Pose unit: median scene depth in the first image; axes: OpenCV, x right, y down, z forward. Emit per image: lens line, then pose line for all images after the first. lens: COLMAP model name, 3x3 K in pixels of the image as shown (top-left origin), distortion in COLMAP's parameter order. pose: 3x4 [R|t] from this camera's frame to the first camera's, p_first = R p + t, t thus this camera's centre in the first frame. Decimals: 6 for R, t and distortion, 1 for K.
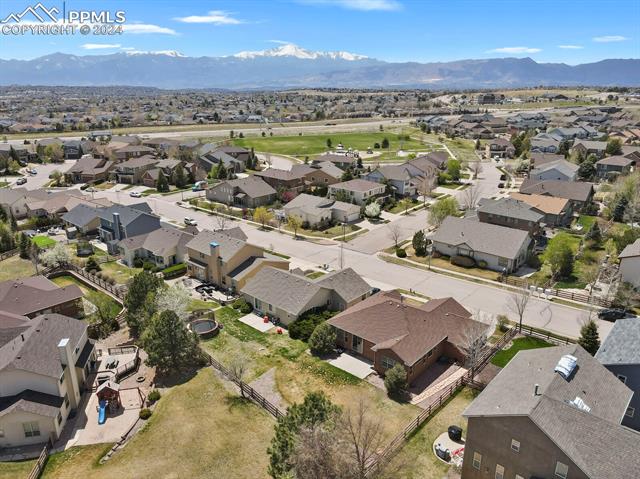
lens RADIAL K [[467.5, 0, 322.4], [0, 467.5, 242.0], [0, 0, 1]] dist [0.013554, 0.009283]
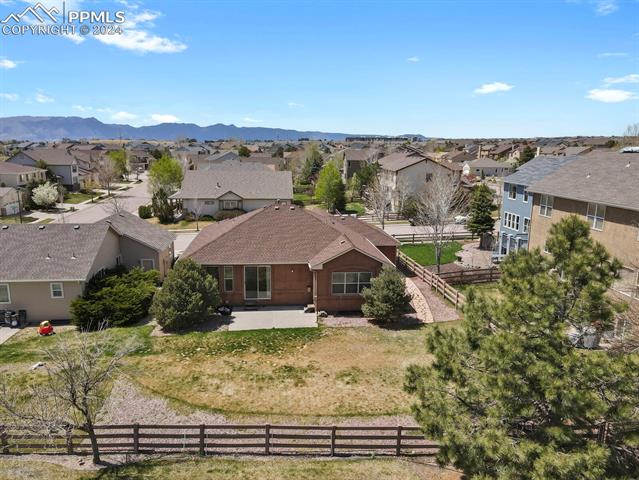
lens RADIAL K [[466.8, 0, 321.9], [0, 466.8, 242.5], [0, 0, 1]] dist [0.013554, 0.009283]
pose [[0.673454, -0.148832, 0.724091, -0.119557], [0.233053, 0.972317, -0.016903, 0.098527], [-0.701531, 0.180136, 0.689497, 0.291620]]
